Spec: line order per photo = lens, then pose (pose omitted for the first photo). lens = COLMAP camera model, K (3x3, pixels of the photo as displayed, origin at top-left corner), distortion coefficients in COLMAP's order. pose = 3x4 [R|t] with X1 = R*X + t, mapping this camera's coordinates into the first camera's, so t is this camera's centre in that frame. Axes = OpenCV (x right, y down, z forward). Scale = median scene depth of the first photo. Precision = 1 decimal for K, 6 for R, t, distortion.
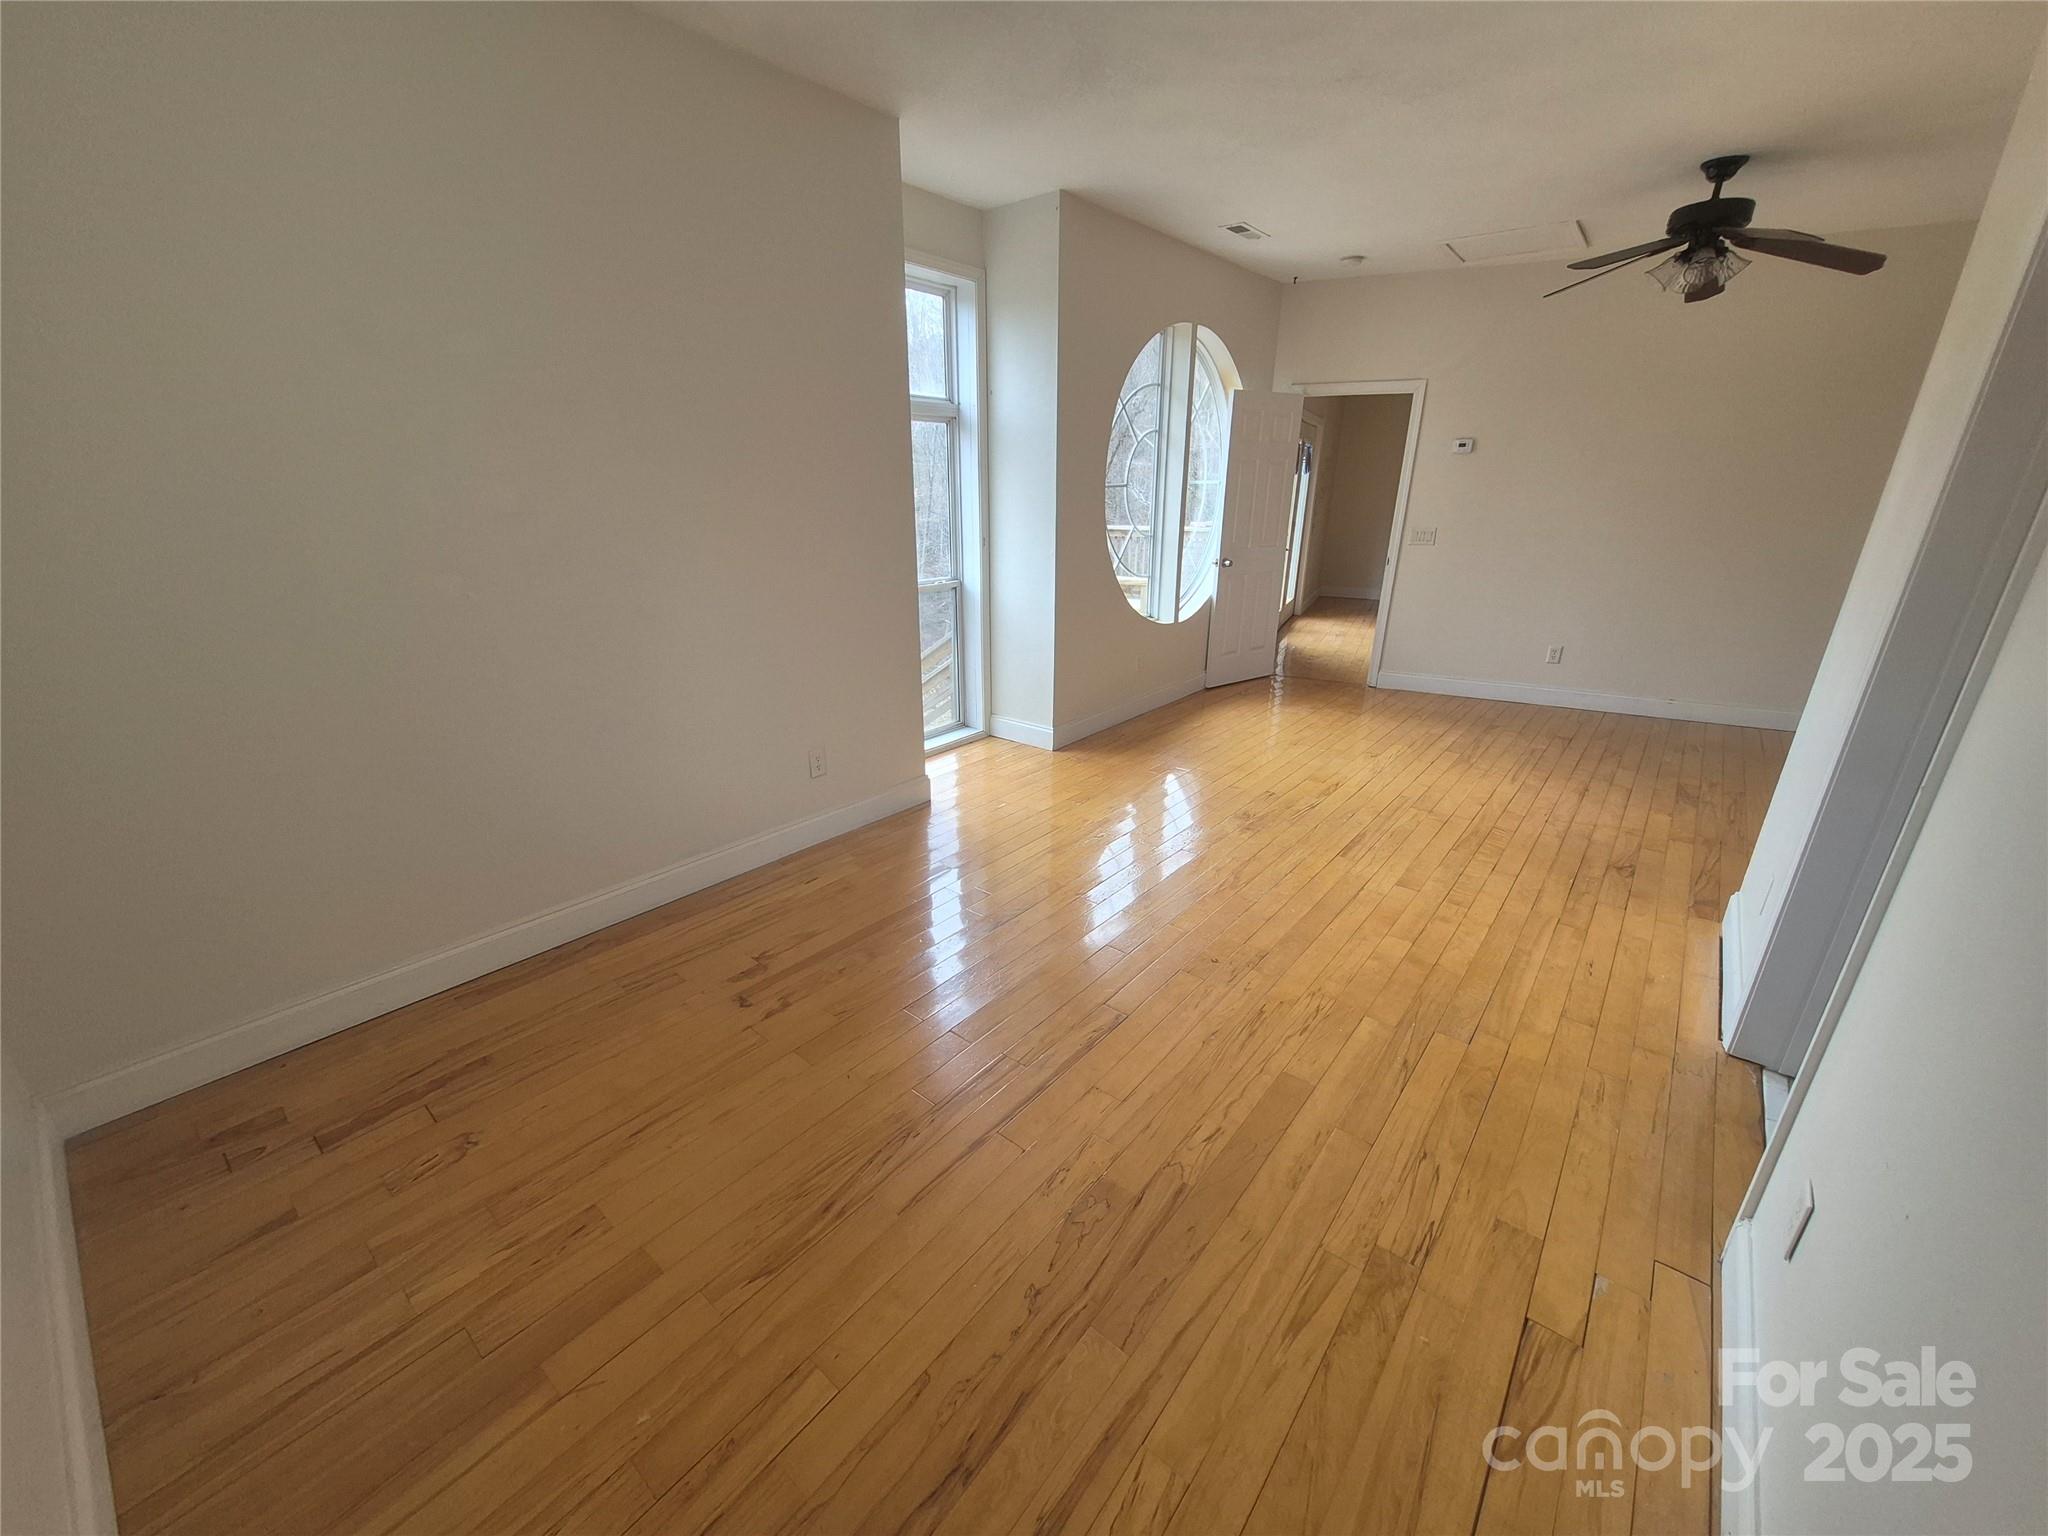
lens RADIAL K [[797.1, 0, 1032.5], [0, 797.1, 782.5], [0, 0, 1]] dist [0.001958, 0.000061]
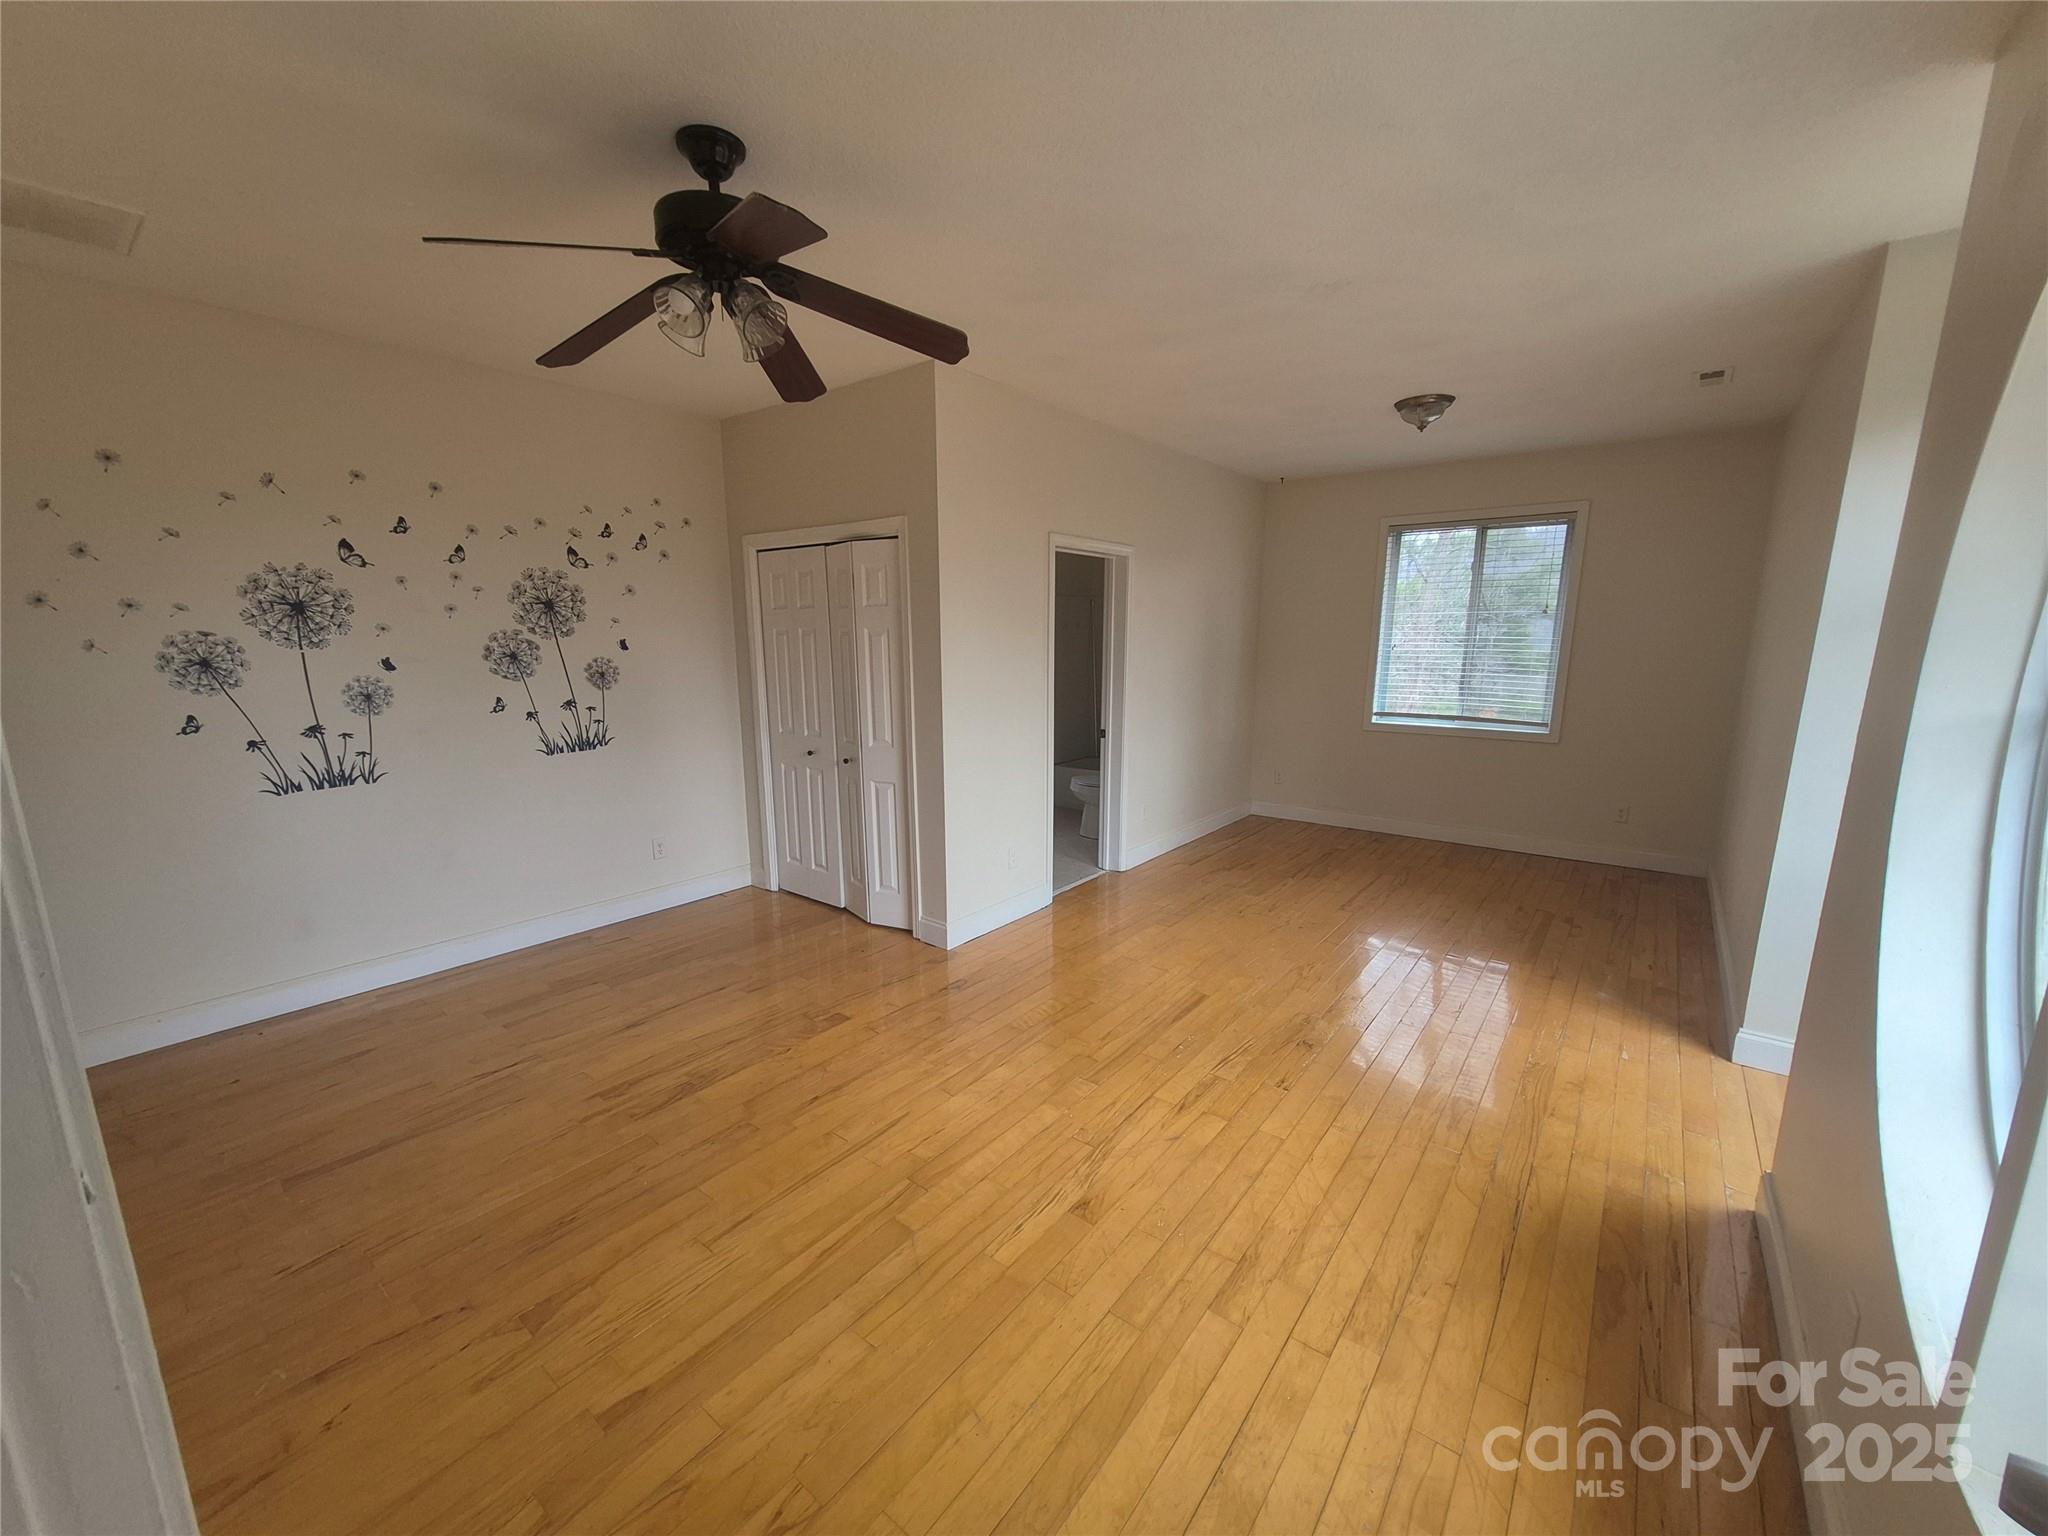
lens RADIAL K [[797.1, 0, 1032.5], [0, 797.1, 782.5], [0, 0, 1]] dist [0.001958, 0.000061]
pose [[-0.999603, -0.001345, -0.028143, 0.576548], [-0.016099, 0.847010, 0.531334, -0.616343], [0.023123, 0.531576, -0.846695, 1.550124]]
